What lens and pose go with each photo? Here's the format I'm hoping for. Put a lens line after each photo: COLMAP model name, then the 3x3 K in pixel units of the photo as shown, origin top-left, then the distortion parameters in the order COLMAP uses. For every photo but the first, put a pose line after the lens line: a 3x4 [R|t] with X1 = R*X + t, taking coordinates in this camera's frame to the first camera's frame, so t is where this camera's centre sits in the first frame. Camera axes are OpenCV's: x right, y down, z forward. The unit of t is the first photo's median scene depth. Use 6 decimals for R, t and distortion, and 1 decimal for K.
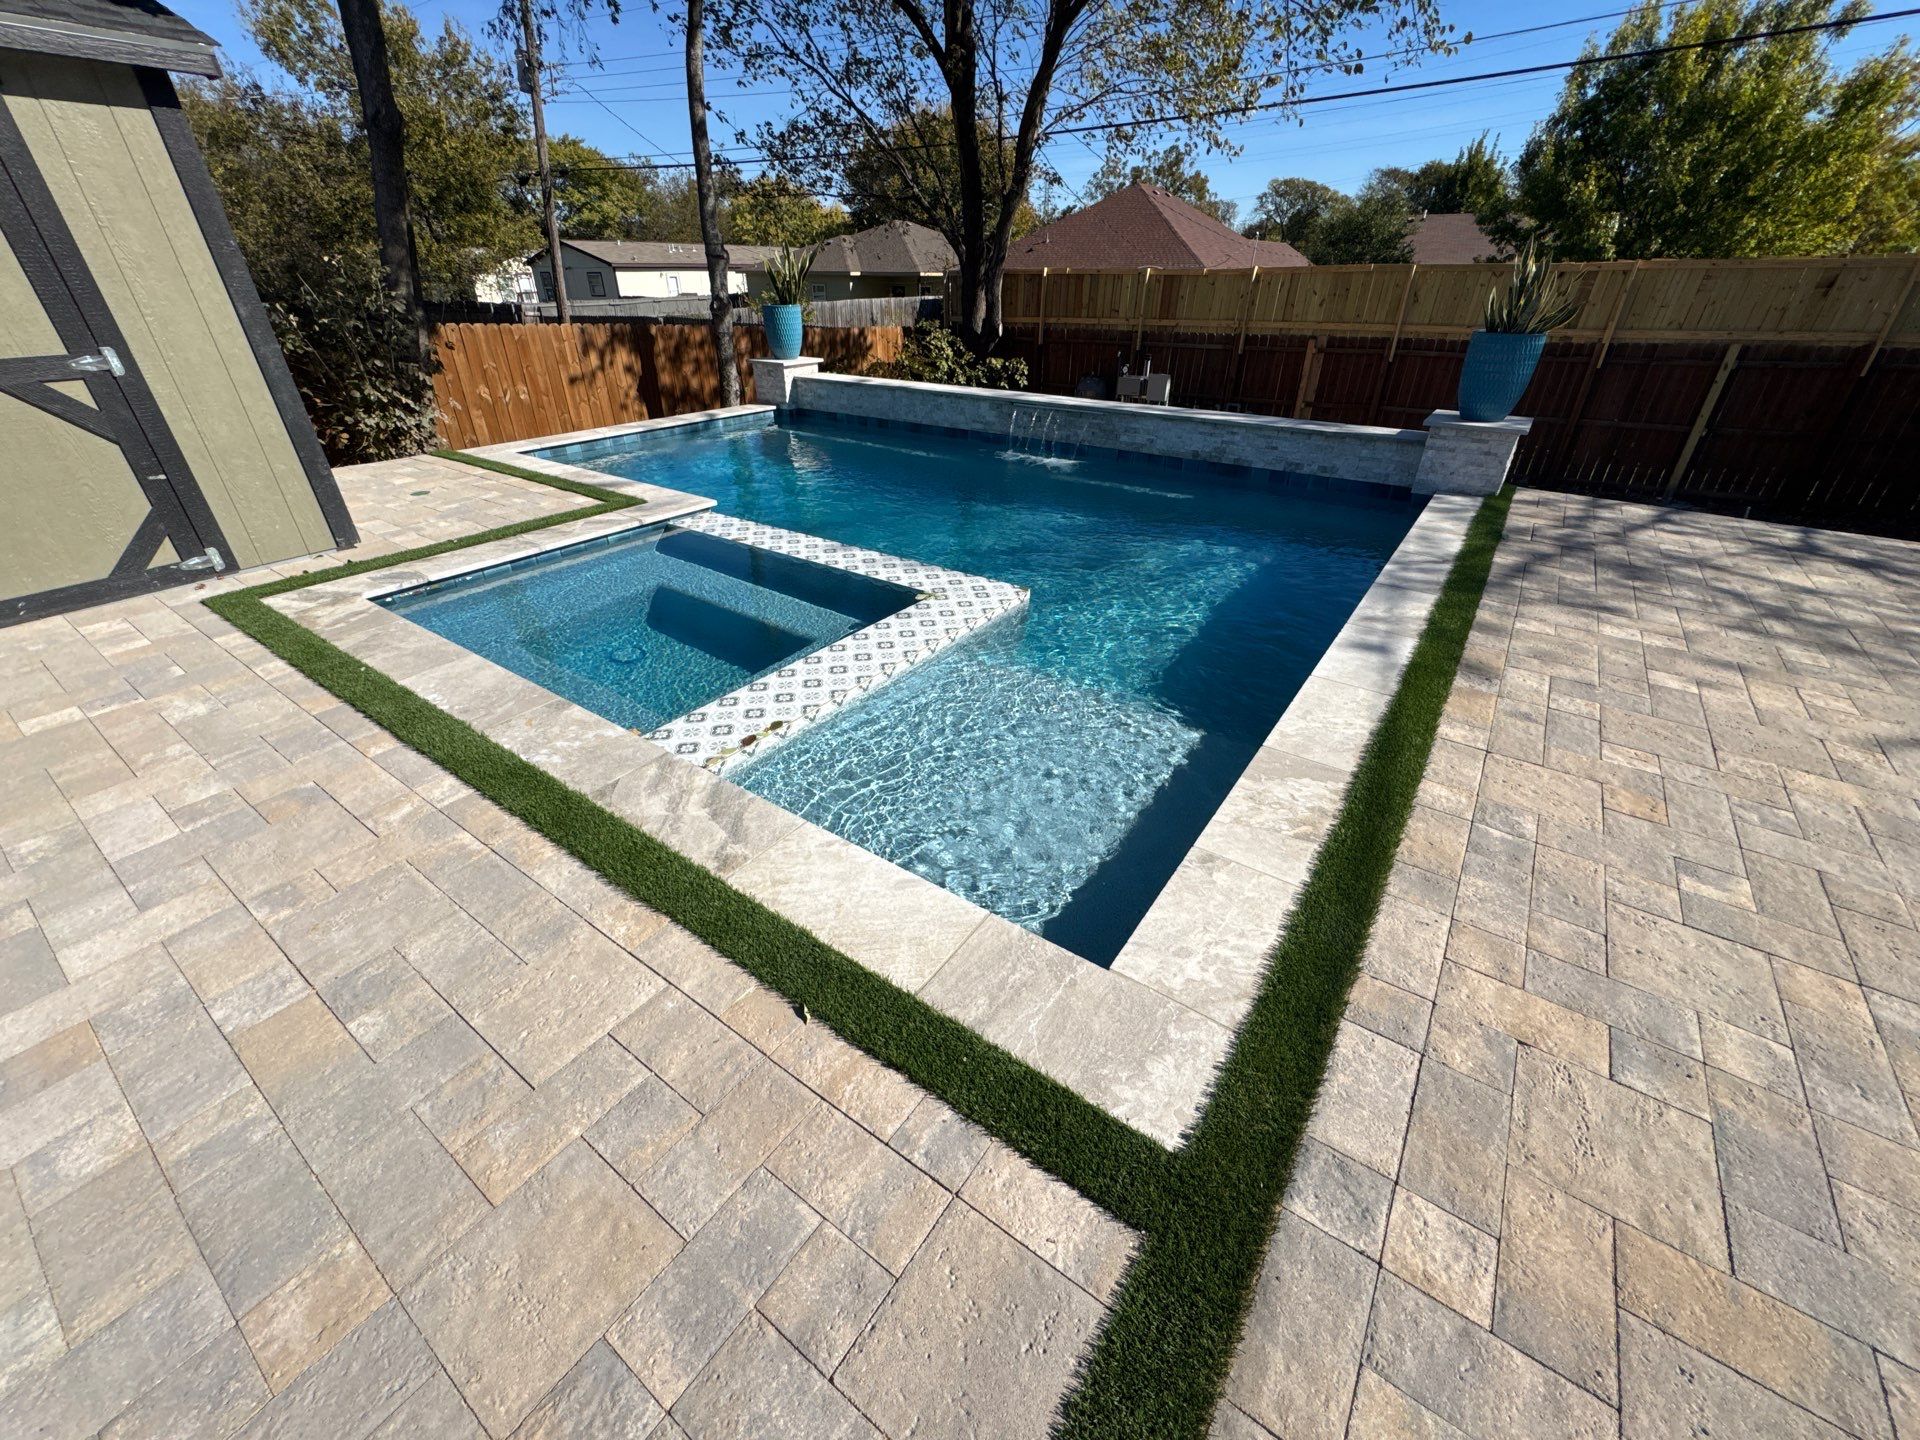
lens RADIAL K [[765.5, 0, 960.7], [0, 765.5, 713.4], [0, 0, 1]] dist [-0.002522, -0.000067]
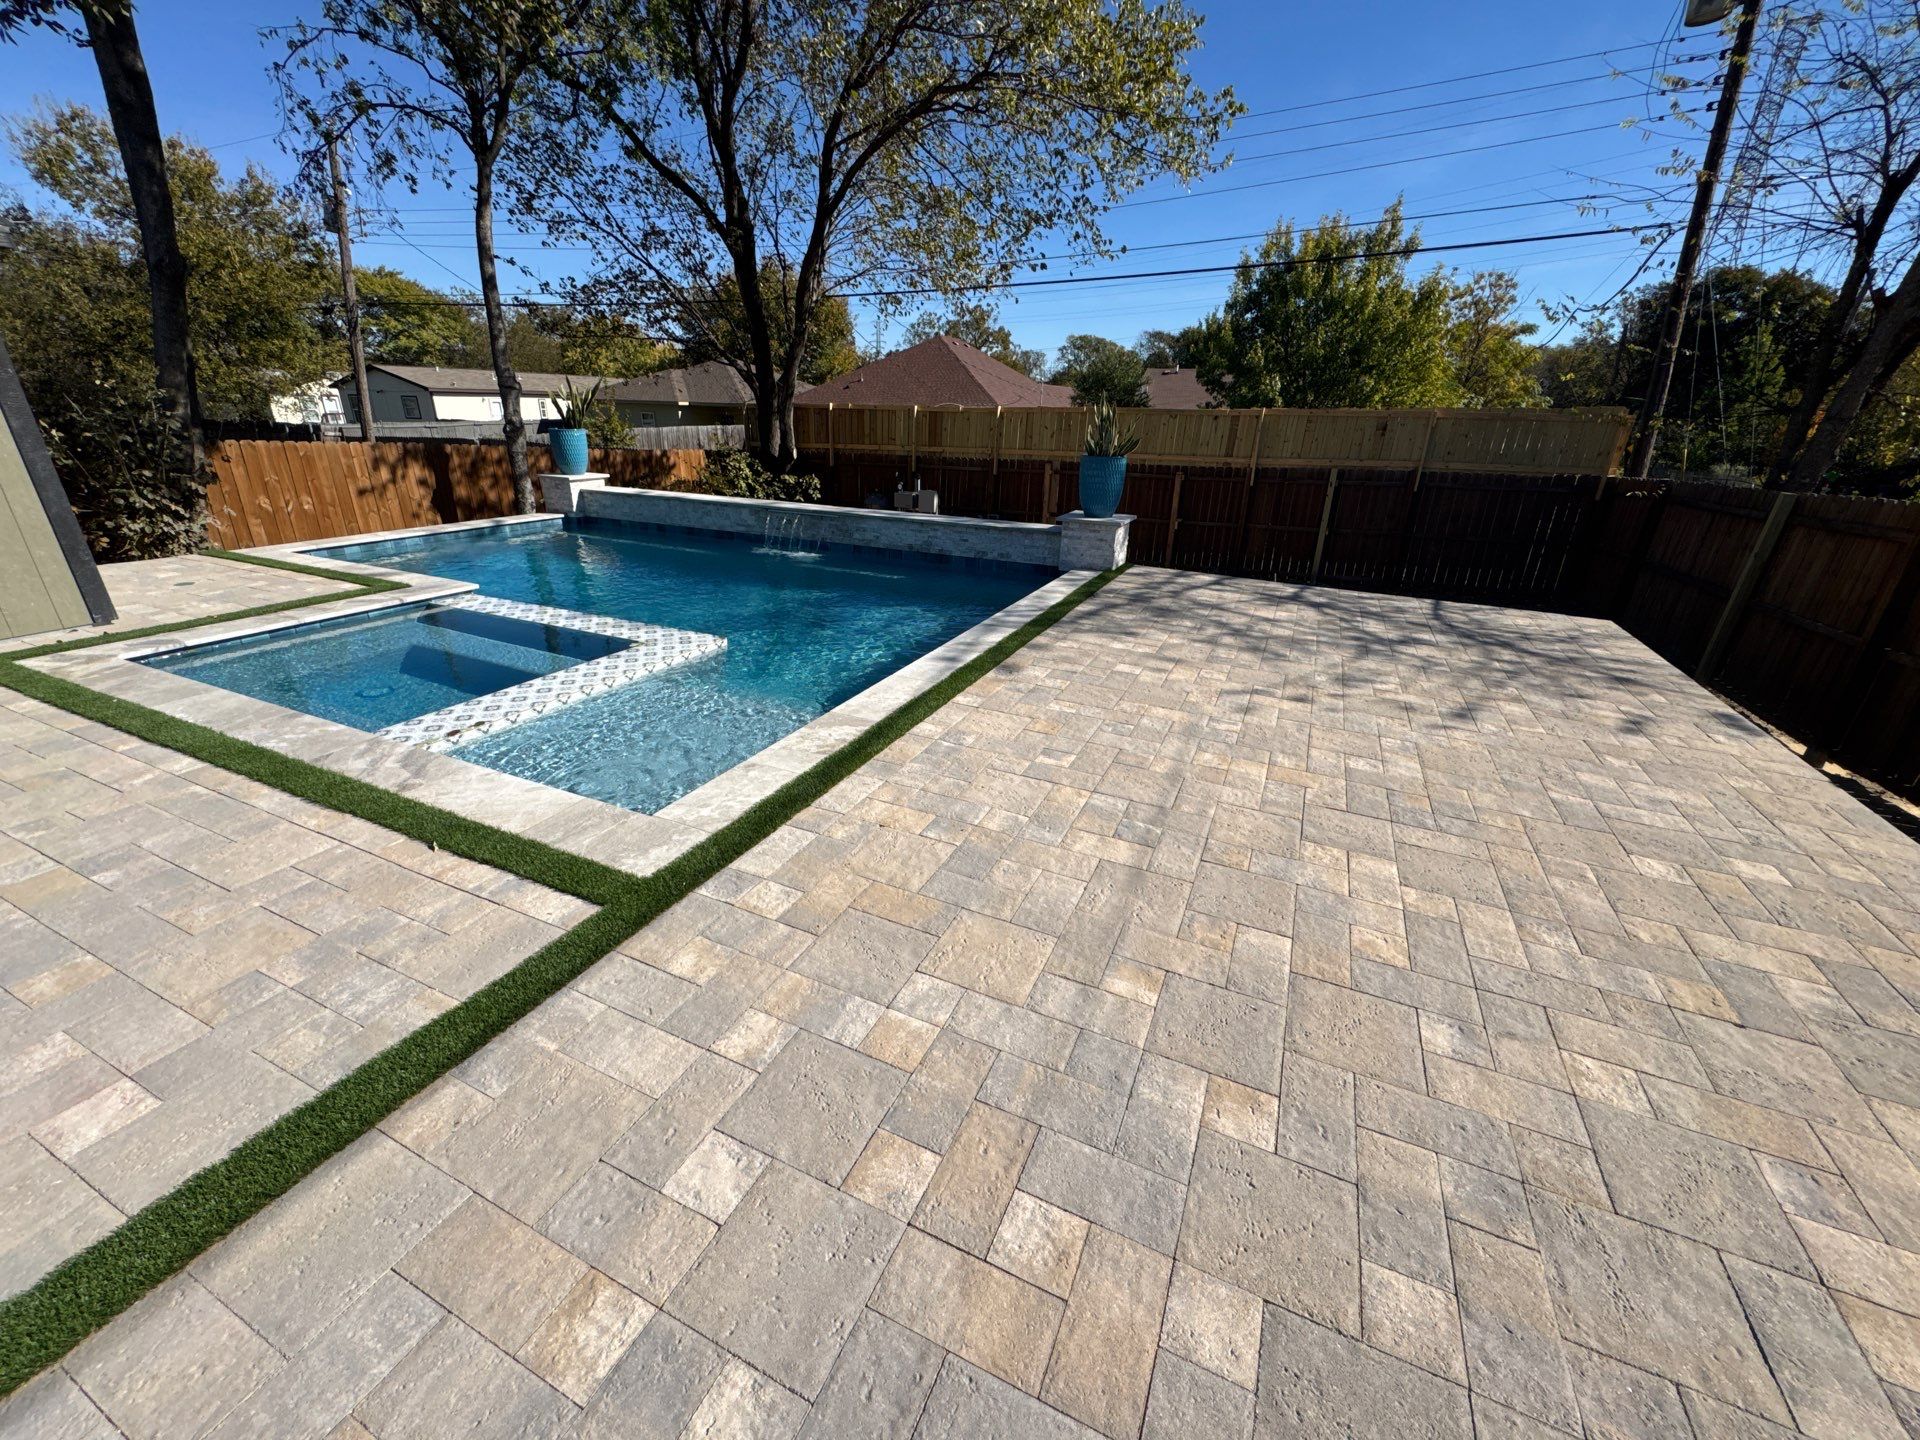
lens RADIAL K [[765.5, 0, 955.4], [0, 765.5, 708.7], [0, 0, 1]] dist [-0.002522, -0.000067]
pose [[0.982527, -0.047641, 0.179918, 0.127202], [0.073392, 0.987527, -0.139298, 0.089953], [-0.171037, 0.150069, 0.973769, -0.166257]]
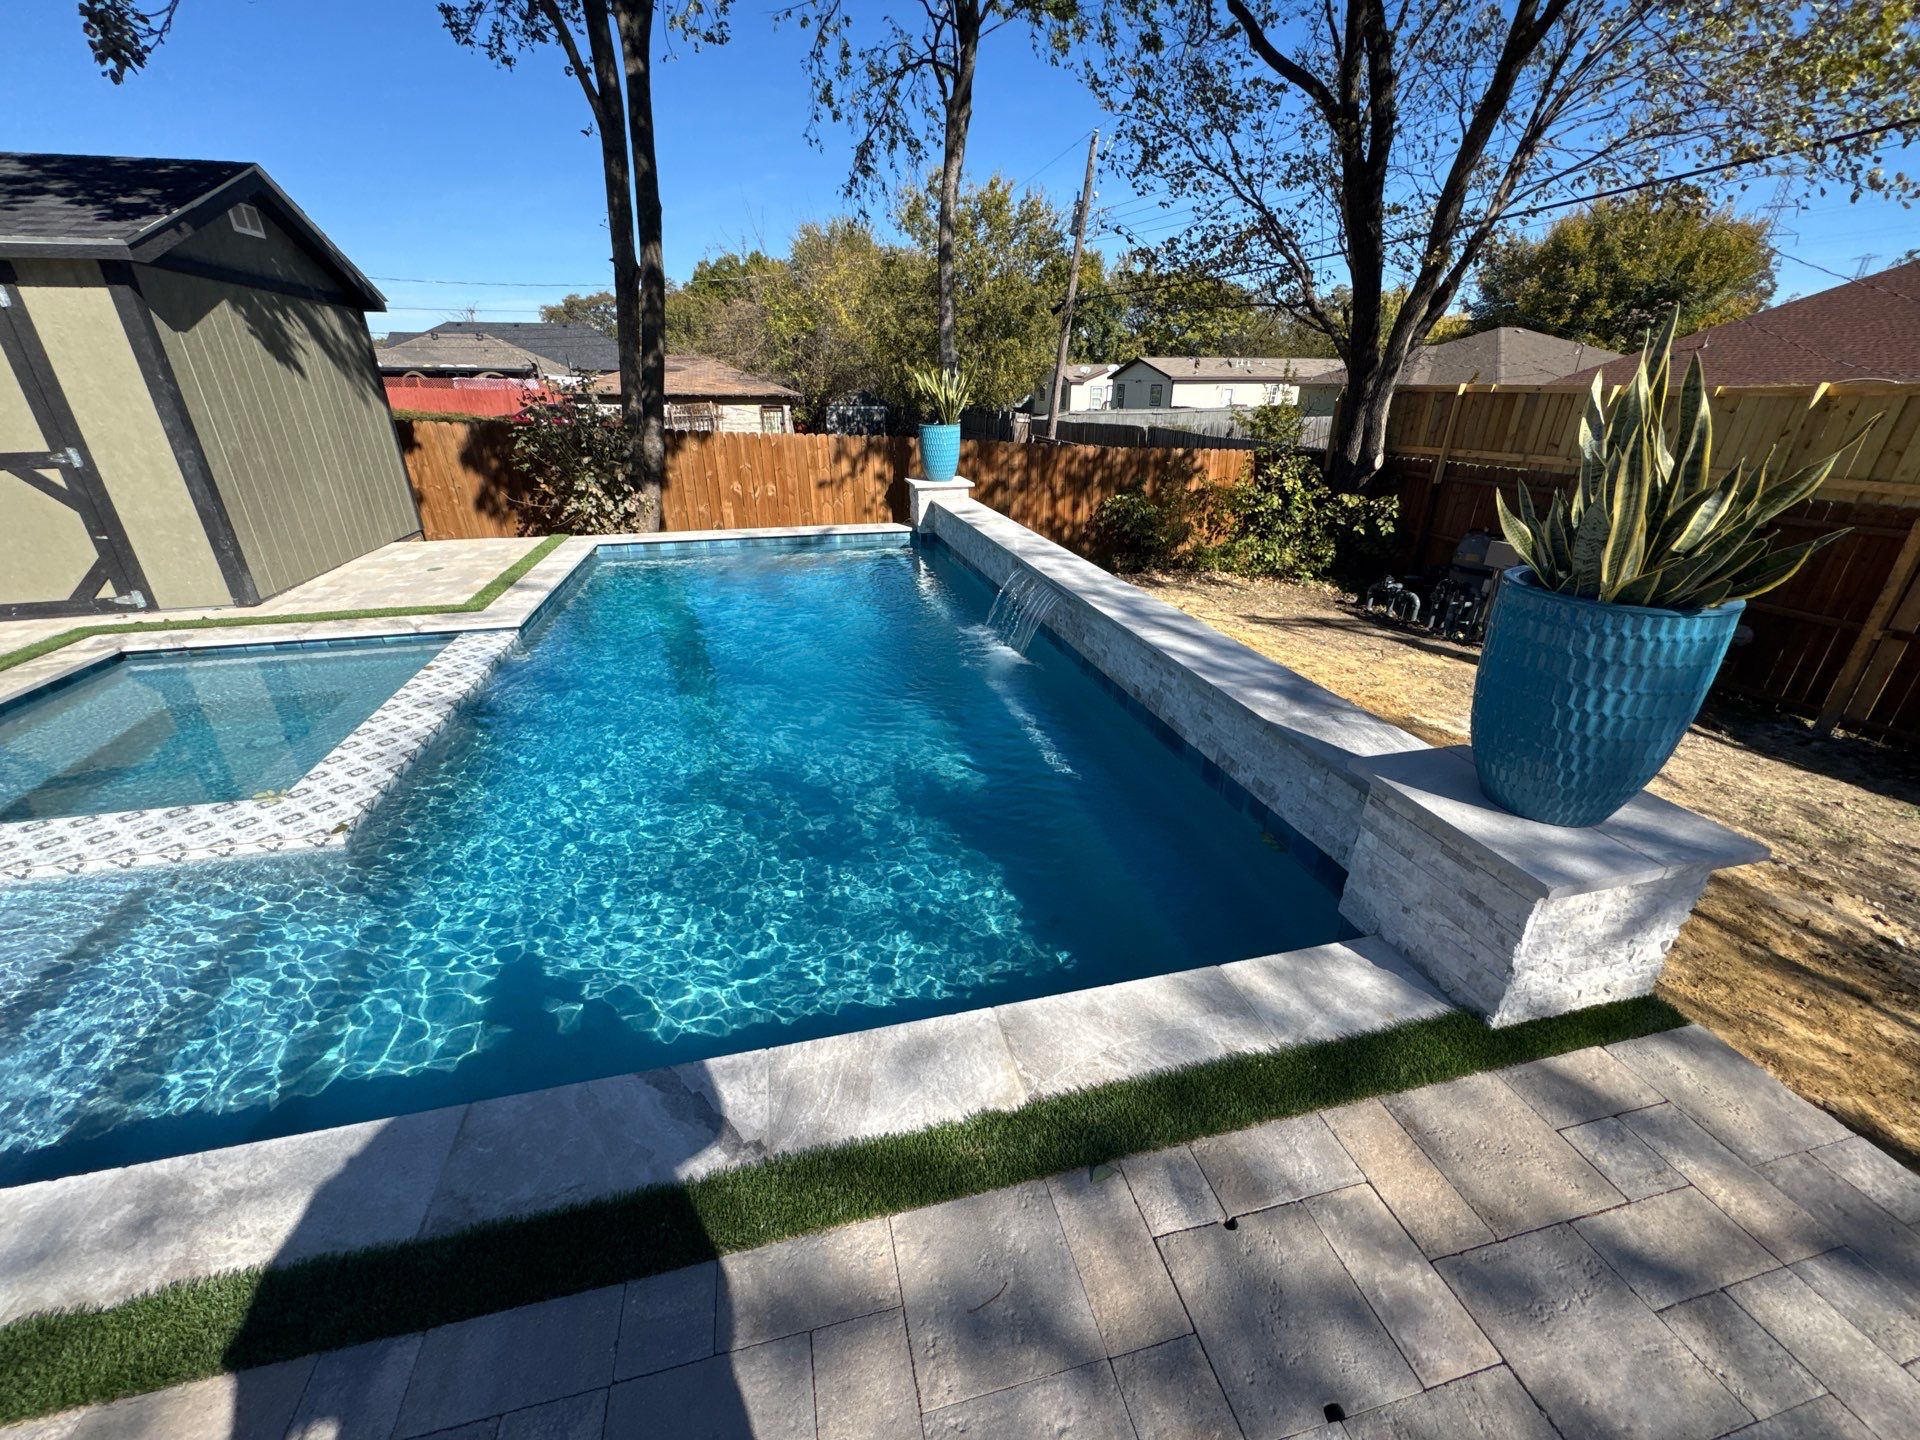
lens RADIAL K [[765.5, 0, 947.6], [0, 765.5, 715.5], [0, 0, 1]] dist [-0.002522, -0.000067]
pose [[0.755023, 0.259648, -0.602099, 0.497969], [-0.326344, 0.945250, -0.001602, -0.244343], [0.568718, 0.197701, 0.798420, 0.404172]]
